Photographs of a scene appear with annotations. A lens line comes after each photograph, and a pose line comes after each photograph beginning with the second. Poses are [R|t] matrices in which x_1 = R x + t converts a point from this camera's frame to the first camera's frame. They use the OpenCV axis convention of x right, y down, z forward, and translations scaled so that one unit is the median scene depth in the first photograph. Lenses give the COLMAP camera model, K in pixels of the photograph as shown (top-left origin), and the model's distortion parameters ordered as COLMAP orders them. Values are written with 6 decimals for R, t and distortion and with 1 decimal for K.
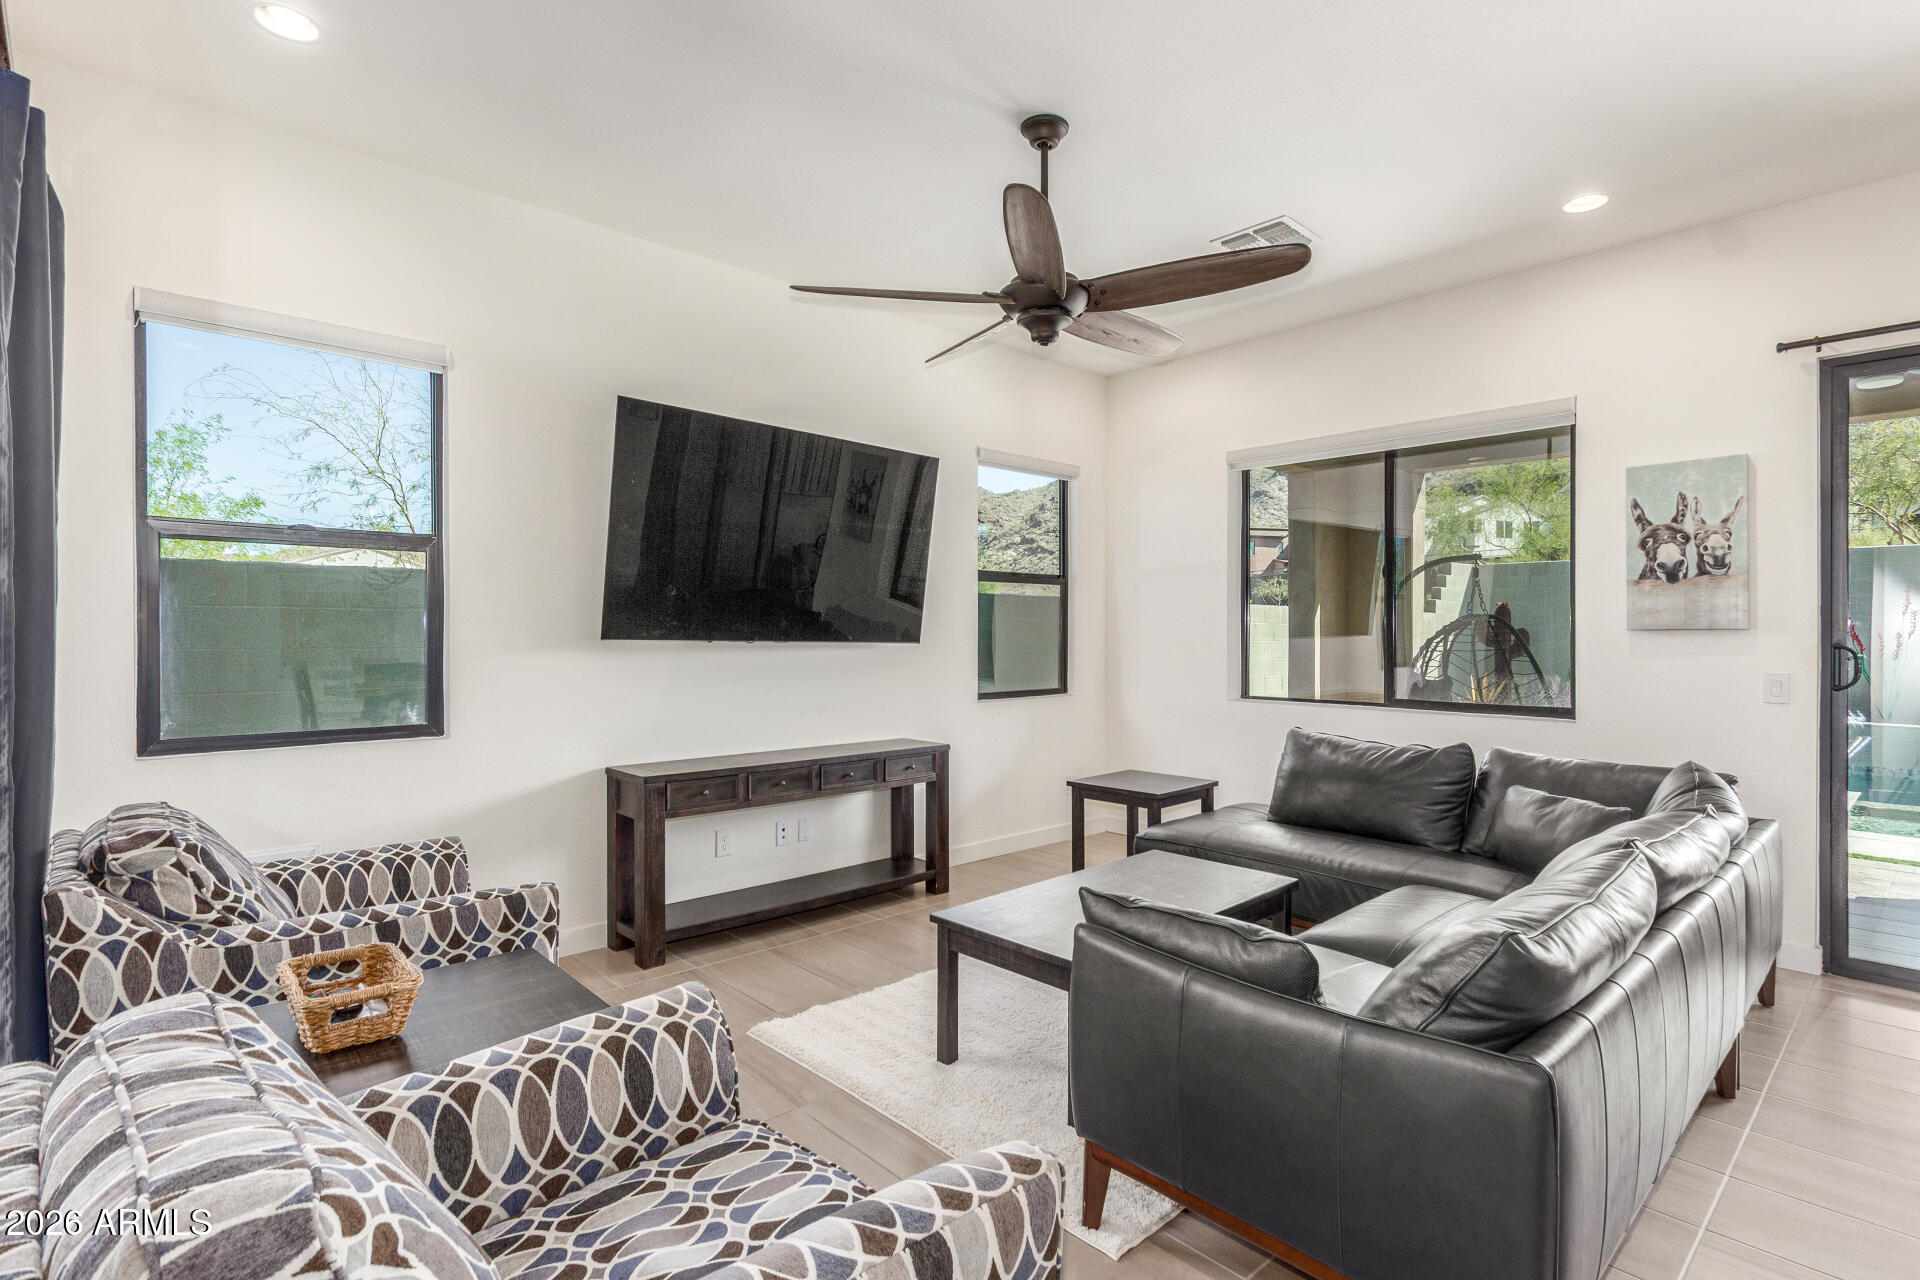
lens RADIAL K [[941.4, 0, 990.6], [0, 941.4, 628.9], [0, 0, 1]] dist [0.013357, -0.001011]
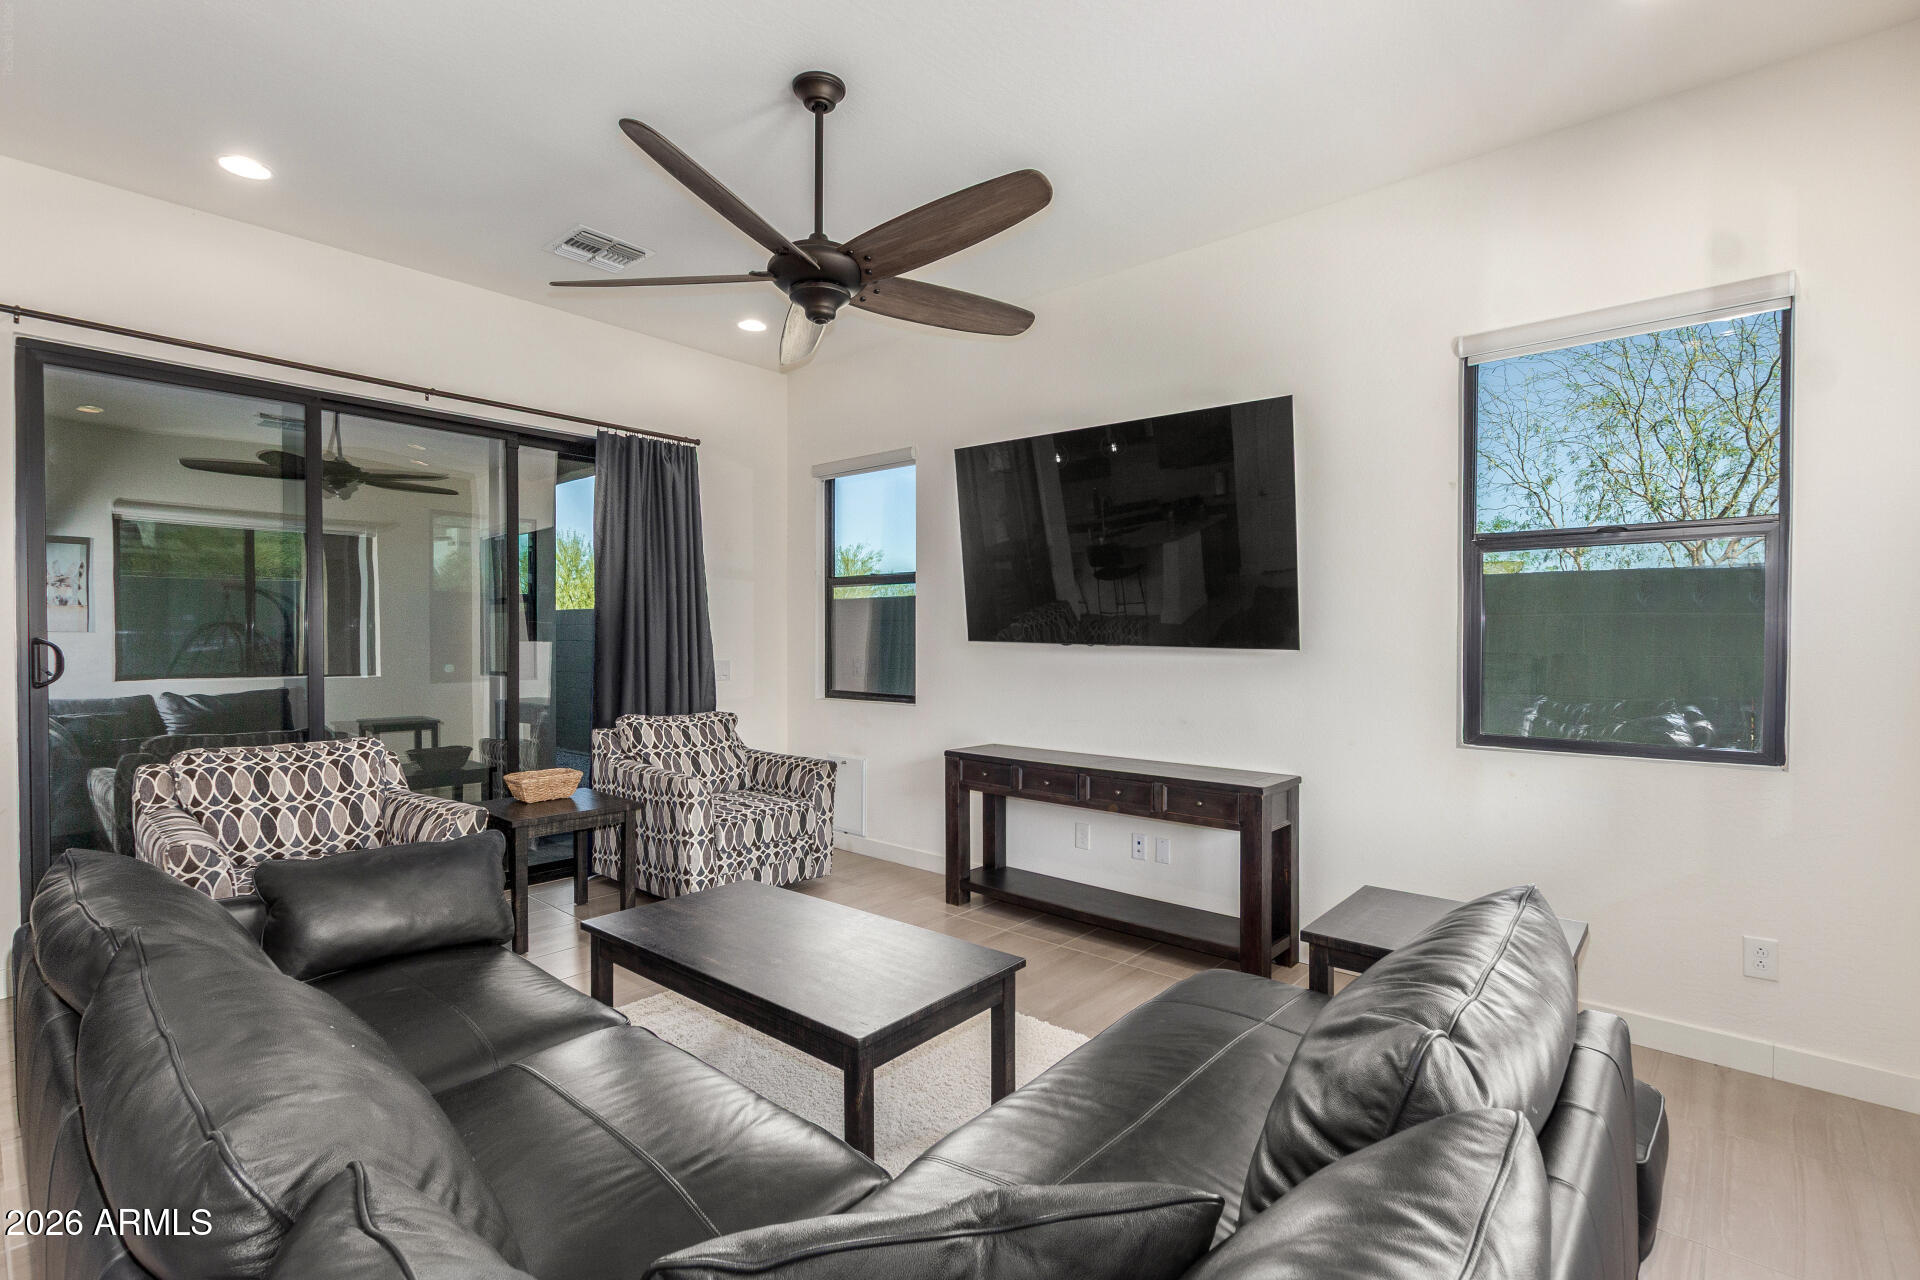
lens RADIAL K [[873.5, 0, 878.0], [0, 873.5, 641.0], [0, 0, 1]] dist [-0.027993, 0.000055]
pose [[0.113466, 0.007581, -0.993513, 0.734368], [0.002591, 0.999965, 0.007926, 0.002616], [0.993539, -0.003473, 0.113442, 0.766202]]
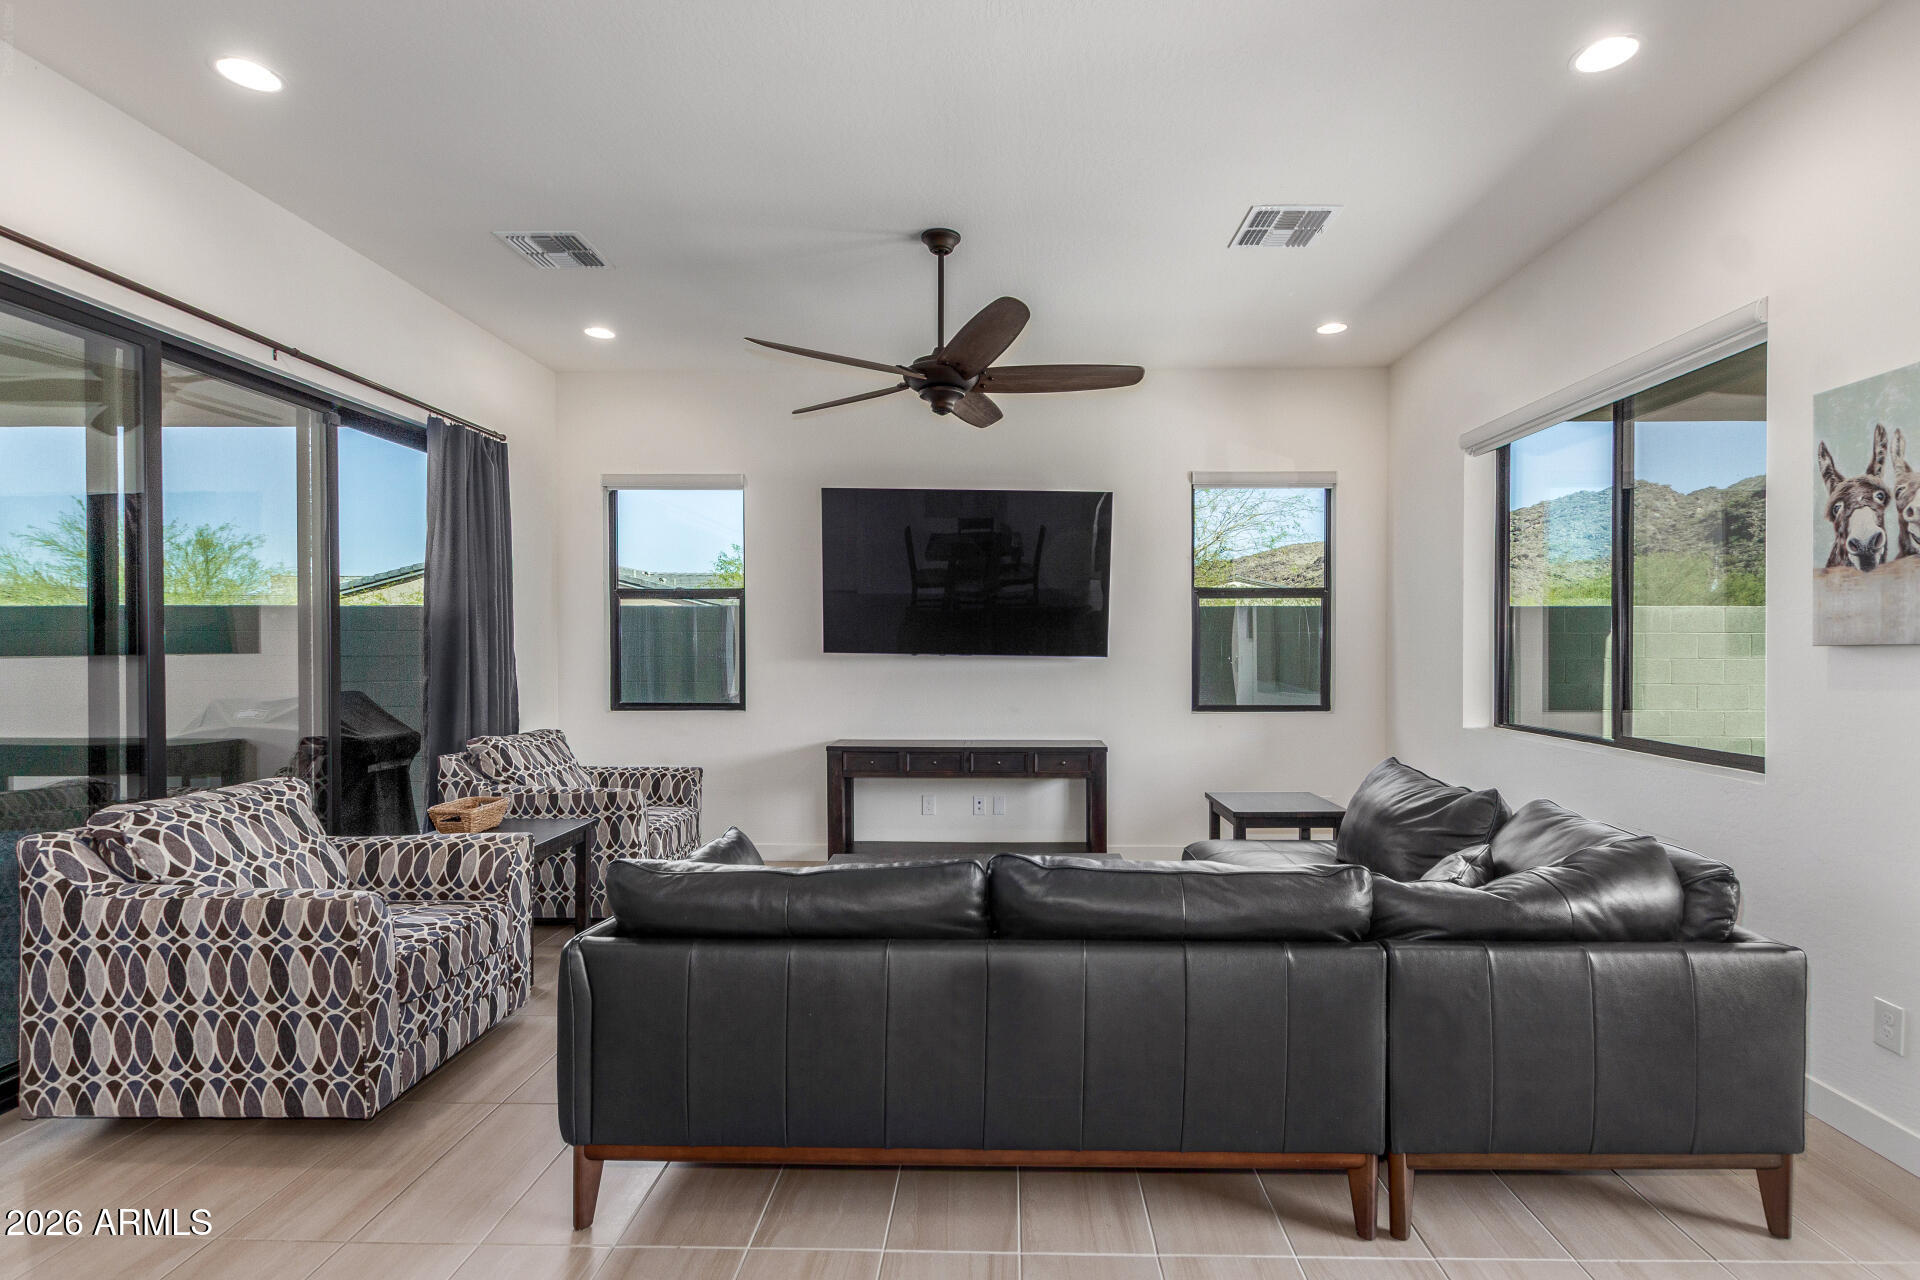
lens RADIAL K [[888.0, 0, 957.4], [0, 888.0, 647.5], [0, 0, 1]] dist [0.007540, -0.000525]
pose [[0.705998, 0.001234, -0.708212, 0.714099], [0.003813, 0.999977, 0.005543, -0.003505], [0.708203, -0.006614, 0.705978, 0.157437]]
